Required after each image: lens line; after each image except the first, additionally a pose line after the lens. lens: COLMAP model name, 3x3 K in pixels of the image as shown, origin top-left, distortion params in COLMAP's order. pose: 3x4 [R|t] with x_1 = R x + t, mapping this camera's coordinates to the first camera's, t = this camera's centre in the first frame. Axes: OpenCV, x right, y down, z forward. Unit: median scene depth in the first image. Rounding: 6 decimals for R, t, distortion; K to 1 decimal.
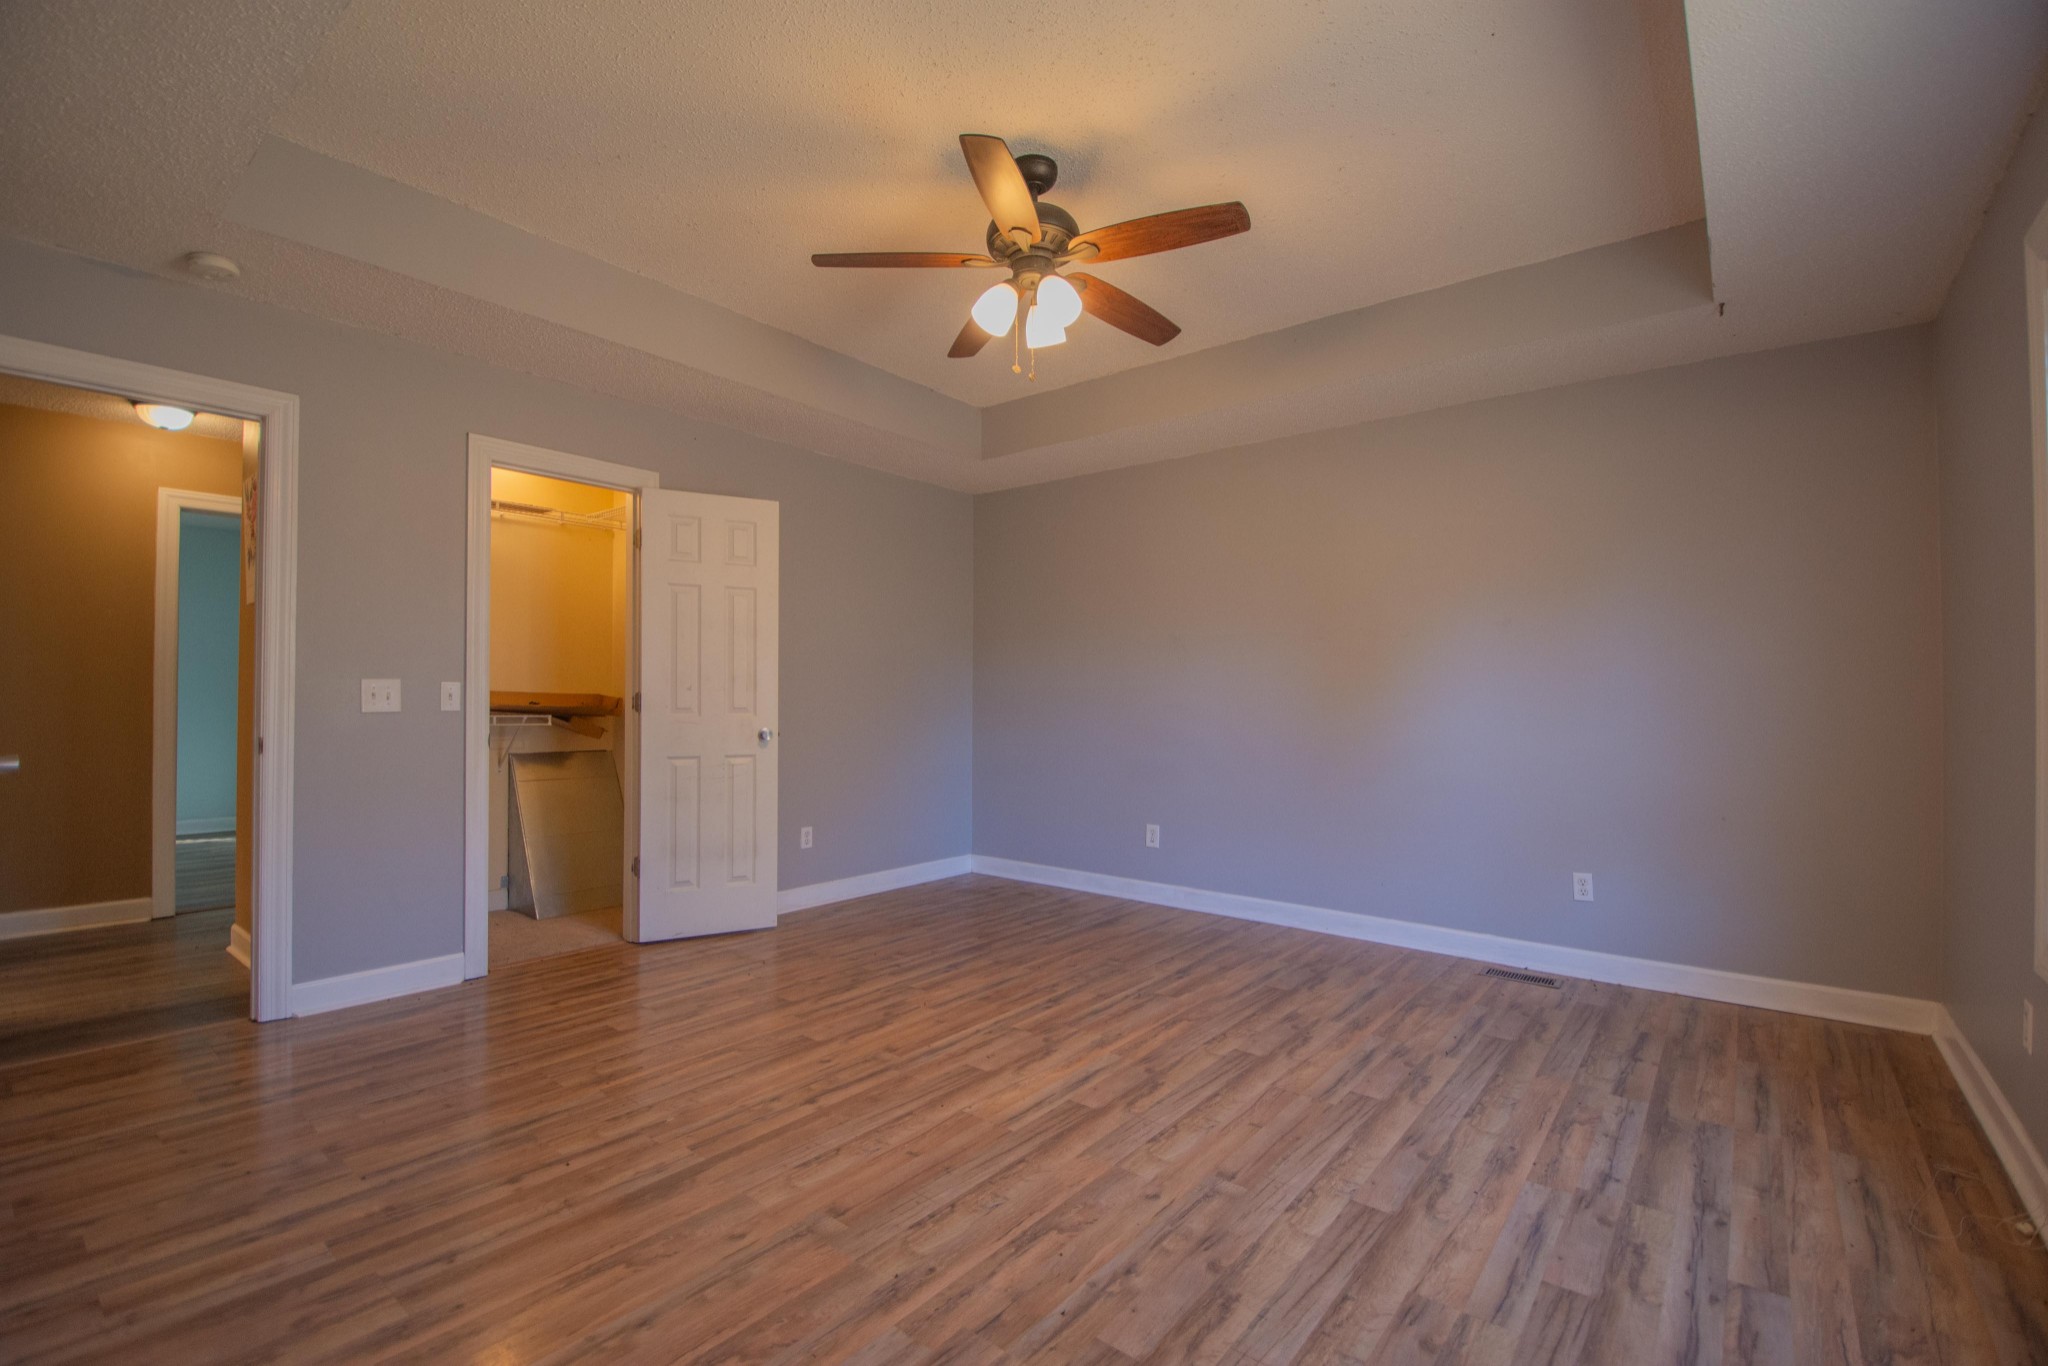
lens RADIAL K [[903.8, 0, 1024.0], [0, 903.8, 683.0], [0, 0, 1]] dist [-0.002659, -0.001068]
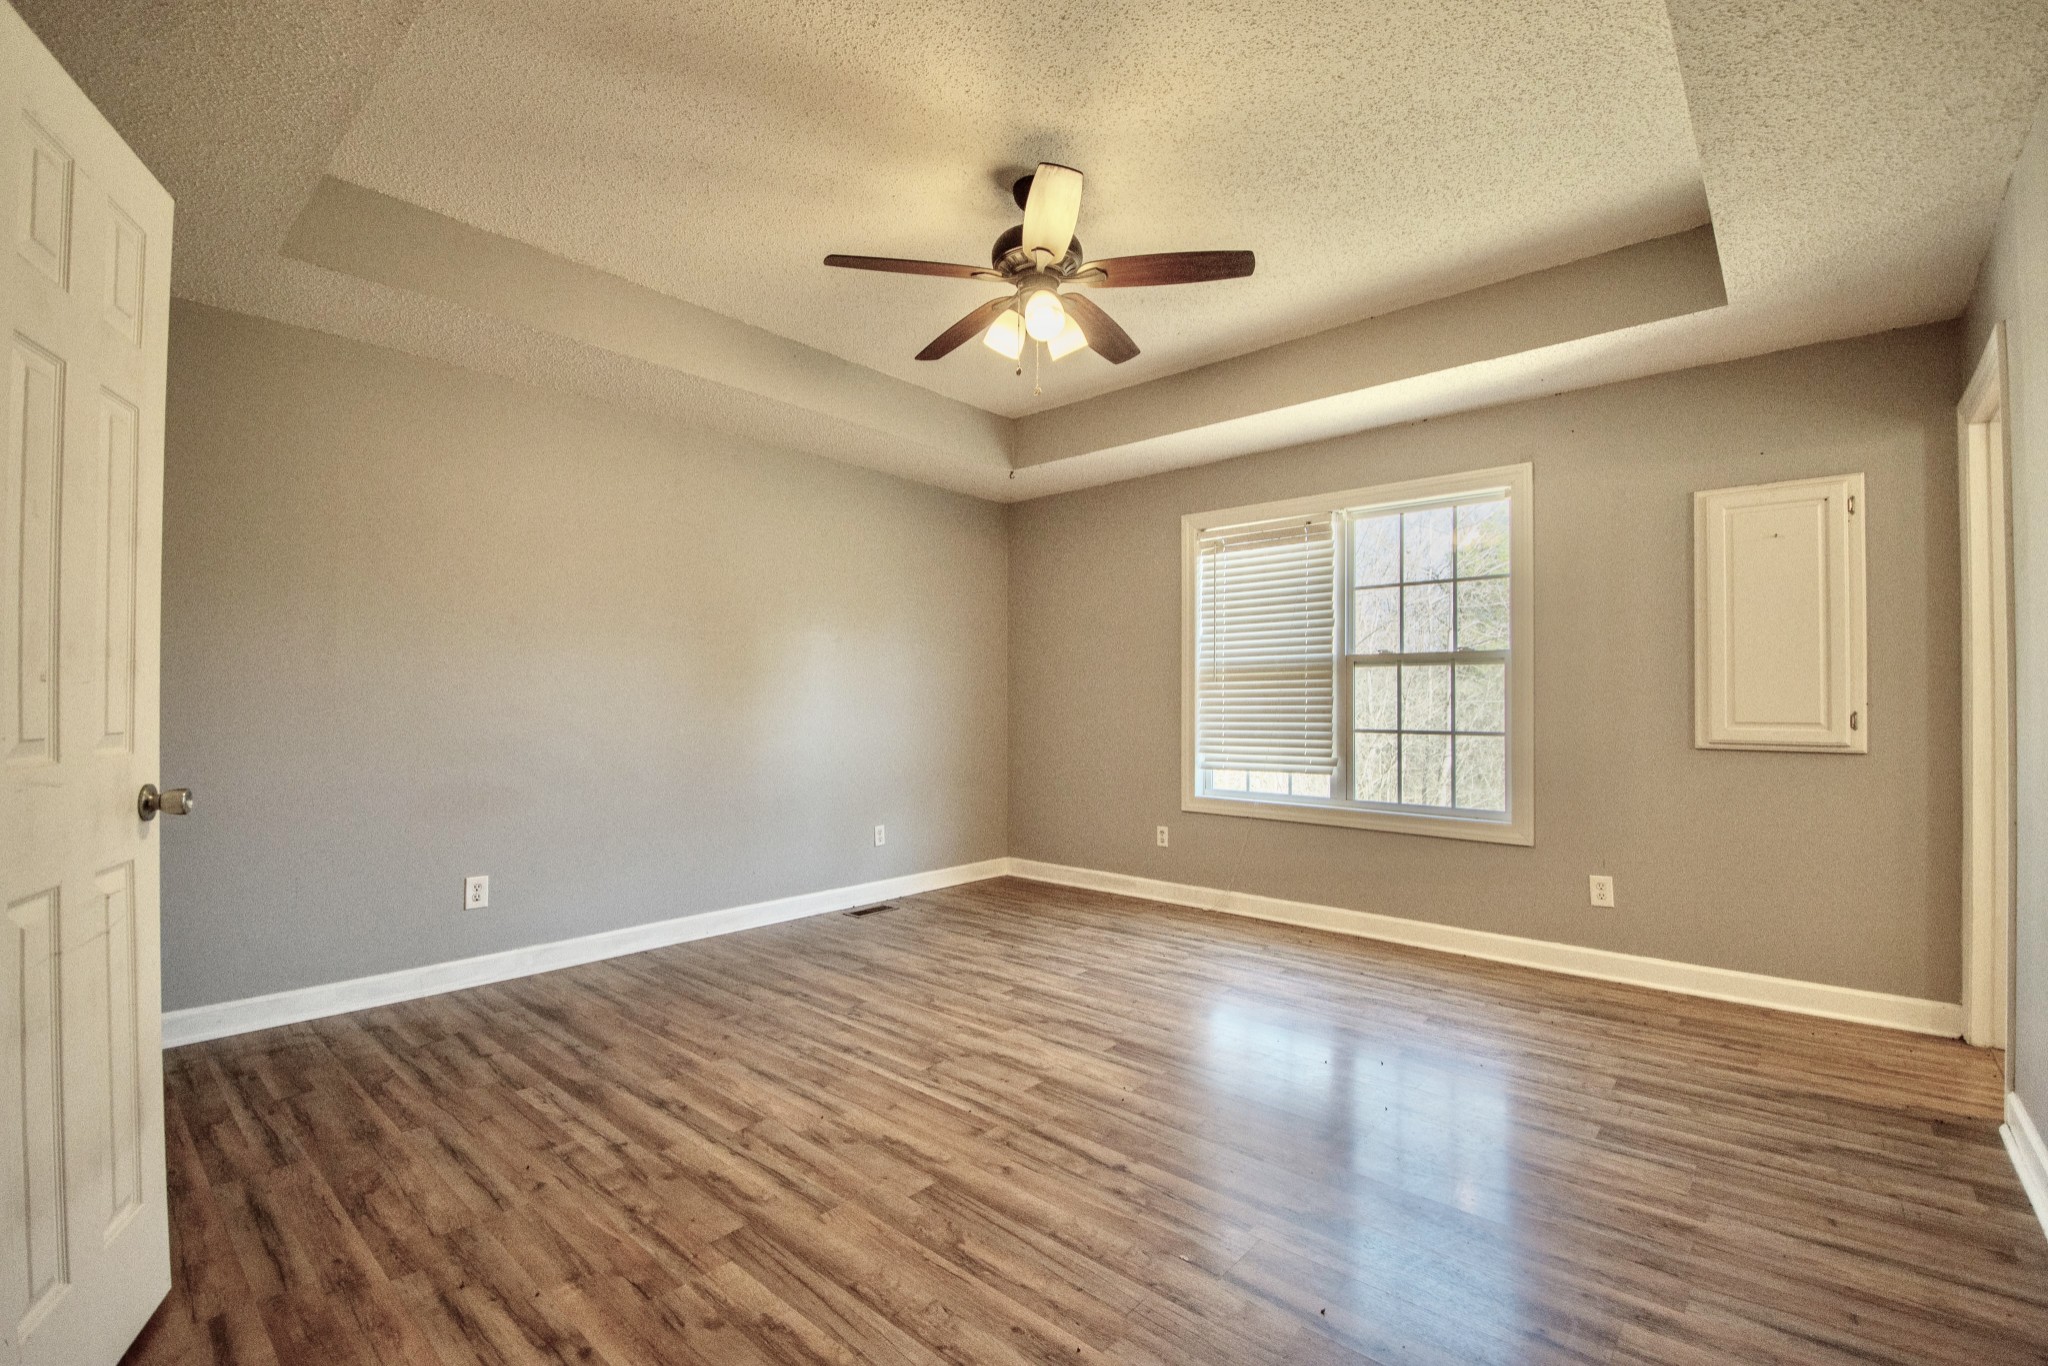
lens RADIAL K [[900.3, 0, 1024.0], [0, 900.3, 683.0], [0, 0, 1]] dist [-0.018812, -0.000100]
pose [[0.043784, 0.006657, 0.999019, -0.910300], [-0.016729, 0.999842, -0.005929, -0.006012], [-0.998901, -0.016453, 0.043889, 0.860290]]
